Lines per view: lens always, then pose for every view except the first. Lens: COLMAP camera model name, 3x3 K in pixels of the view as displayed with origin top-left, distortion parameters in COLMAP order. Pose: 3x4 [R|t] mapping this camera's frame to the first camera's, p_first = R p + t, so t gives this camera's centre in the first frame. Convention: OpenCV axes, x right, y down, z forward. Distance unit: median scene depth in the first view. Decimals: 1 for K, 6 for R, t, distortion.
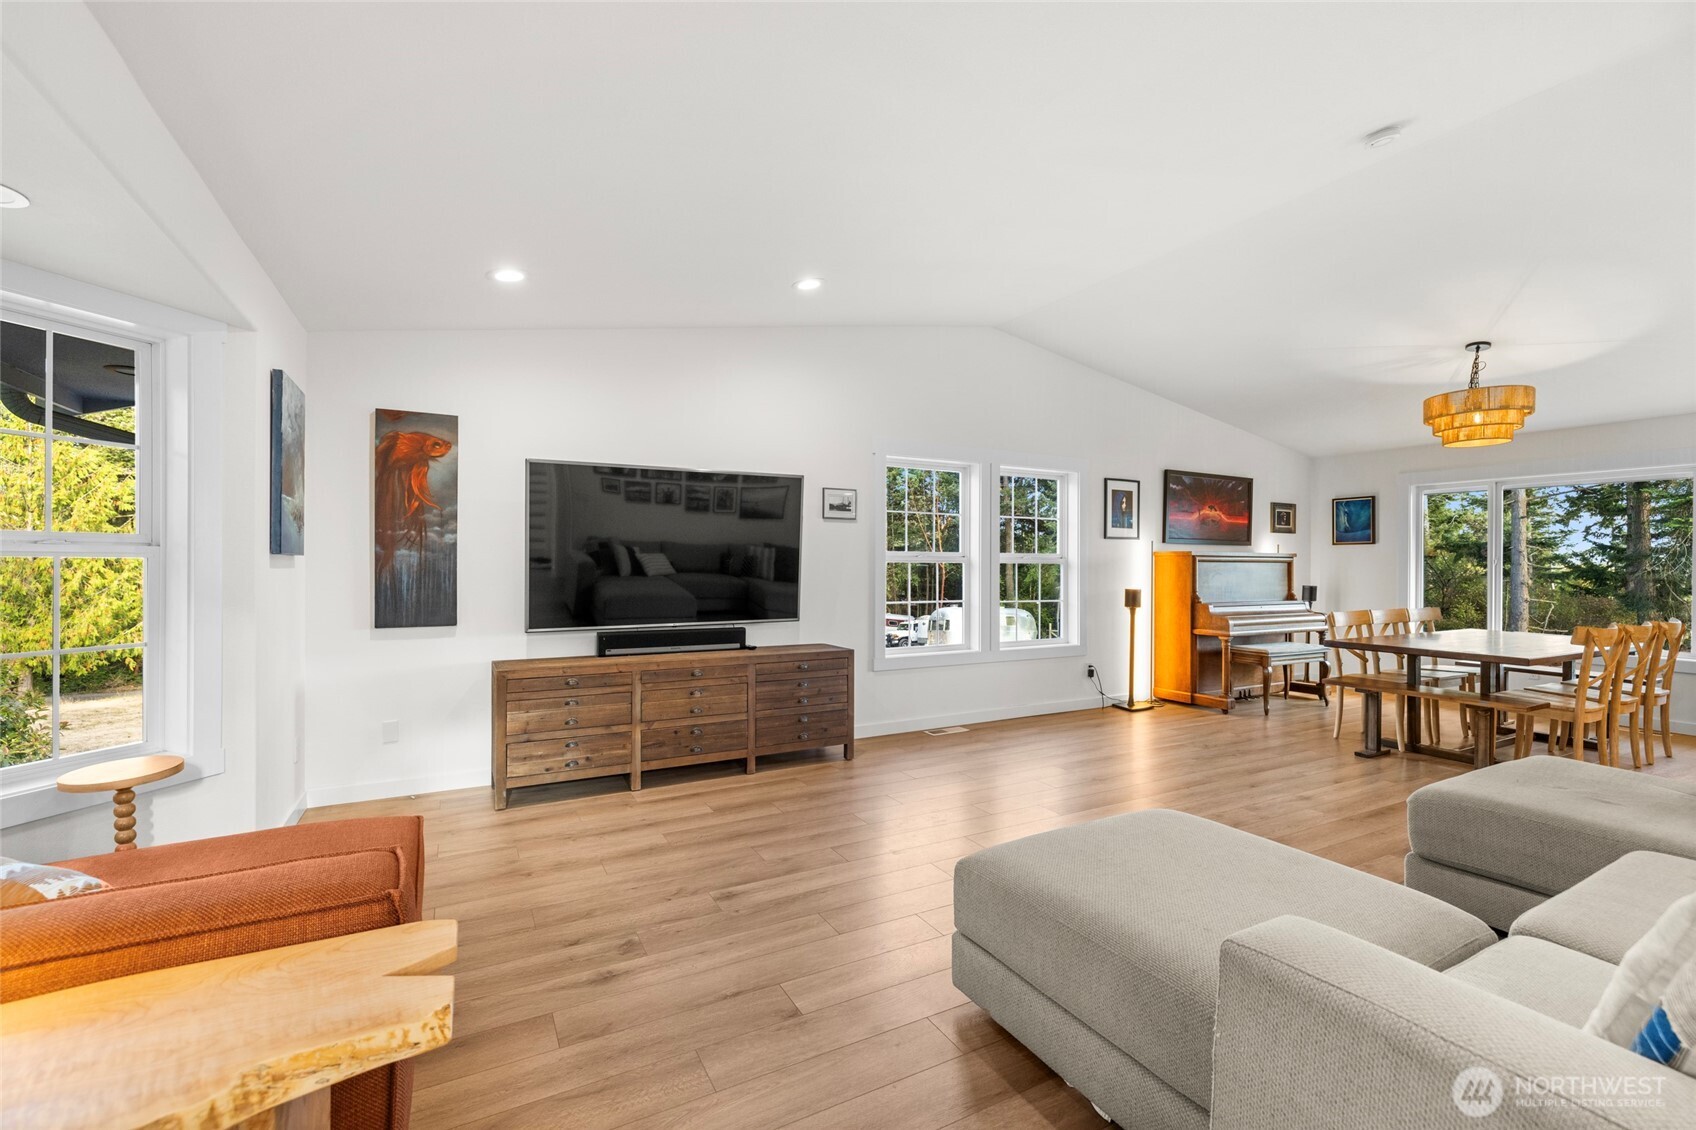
lens RADIAL K [[717.6, 0, 842.5], [0, 717.6, 563.7], [0, 0, 1]] dist [0.001404, -0.000407]
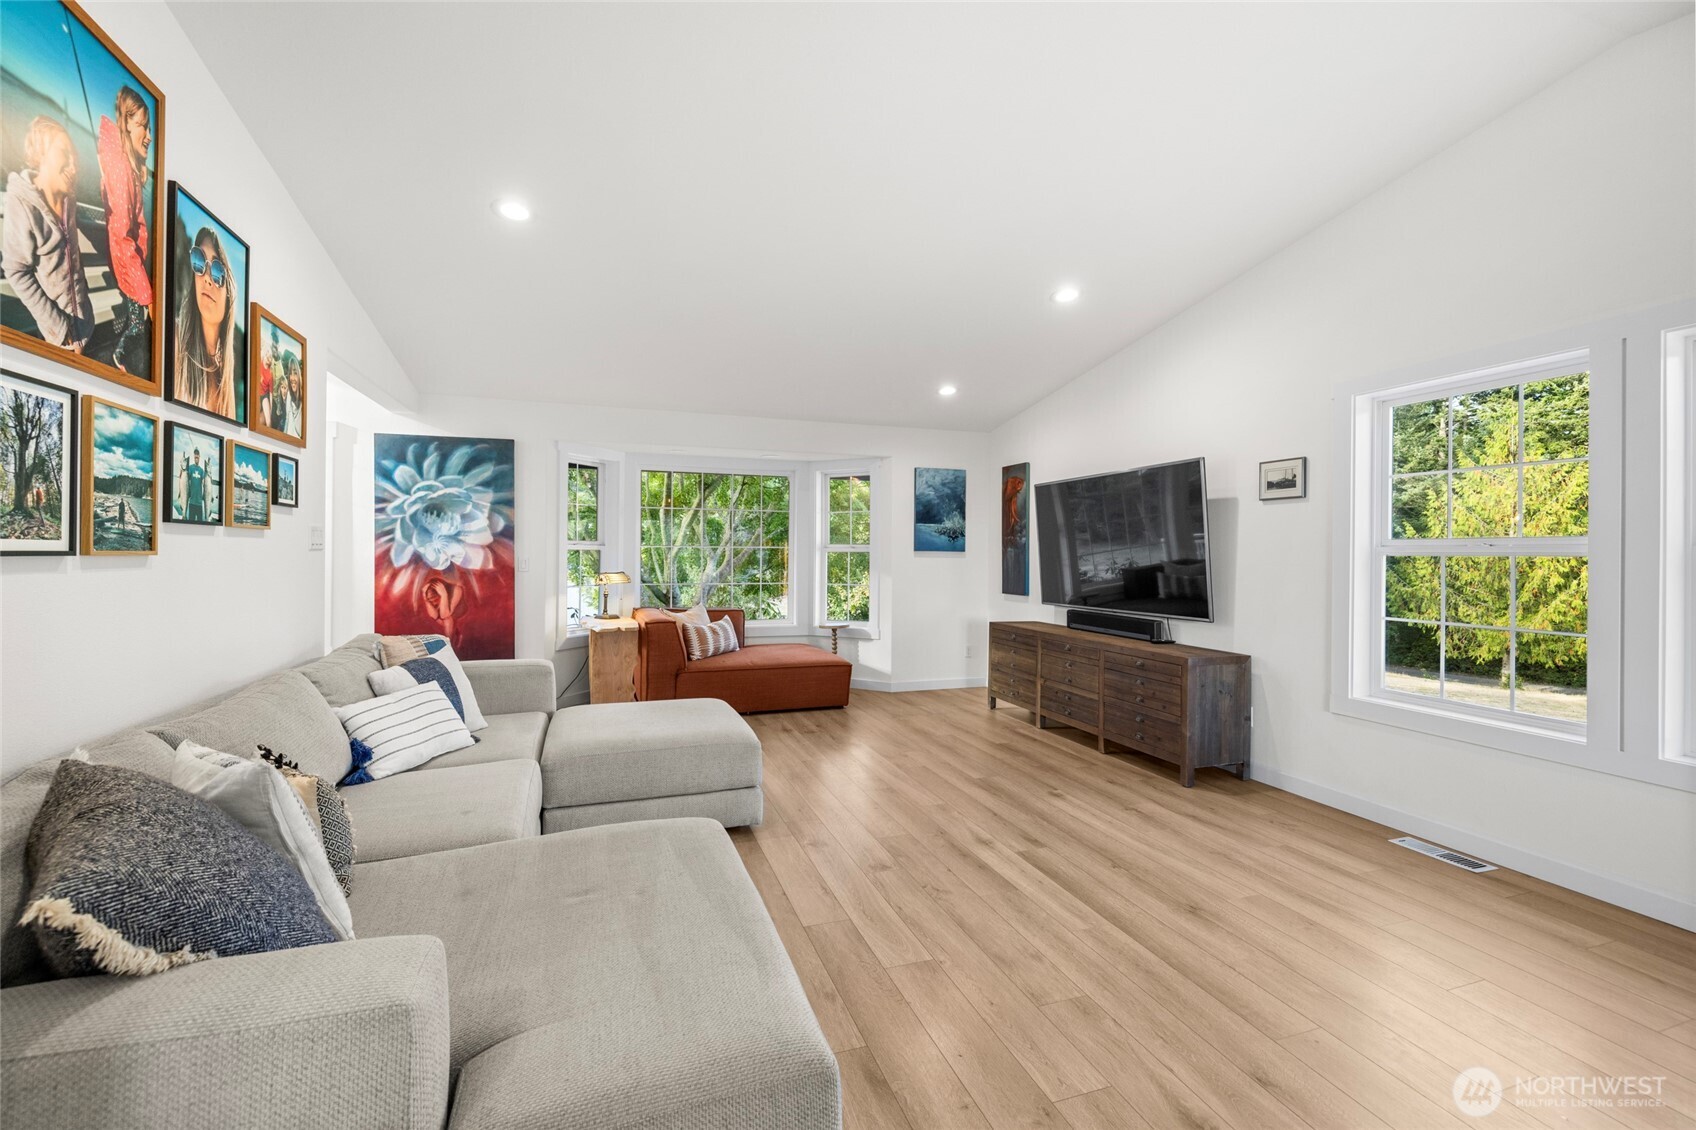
lens RADIAL K [[717.6, 0, 847.7], [0, 717.6, 555.8], [0, 0, 1]] dist [0.001404, -0.000407]
pose [[-0.154538, -0.003643, -0.987980, 1.063315], [-0.011262, 0.999935, -0.001925, 0.006222], [0.987923, 0.010830, -0.154569, 0.850266]]
